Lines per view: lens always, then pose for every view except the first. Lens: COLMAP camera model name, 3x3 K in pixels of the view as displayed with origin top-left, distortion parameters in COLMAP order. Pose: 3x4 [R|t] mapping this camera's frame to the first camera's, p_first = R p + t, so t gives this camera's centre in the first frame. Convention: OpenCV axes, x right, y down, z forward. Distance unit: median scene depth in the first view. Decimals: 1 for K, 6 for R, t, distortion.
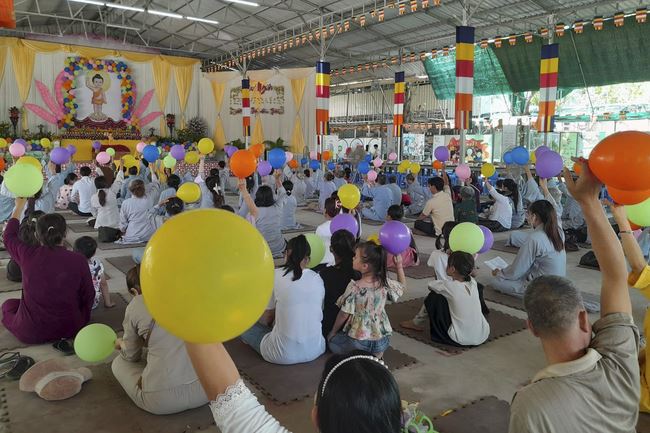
lens RADIAL K [[504.8, 0, 318.0], [0, 504.8, 186.6], [0, 0, 1]] dist [0.061979, -0.118596]
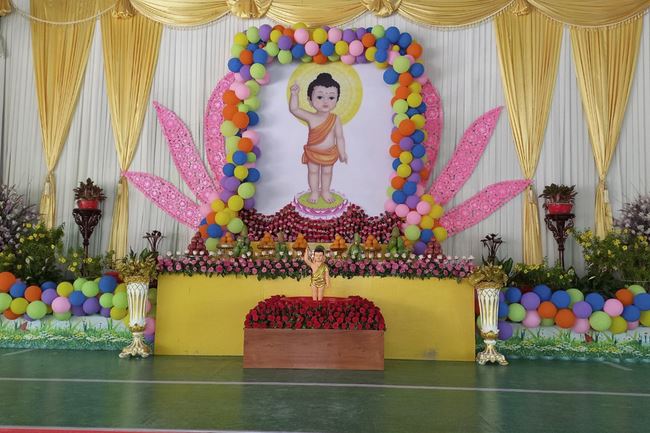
lens RADIAL K [[584.6, 0, 304.9], [0, 584.6, 225.1], [0, 0, 1]] dist [0.075443, -0.221413]
pose [[0.790650, -0.048218, -0.610367, -0.220427], [-0.054949, 0.987283, -0.149173, -0.070014], [0.609797, 0.151483, 0.777946, 0.719460]]
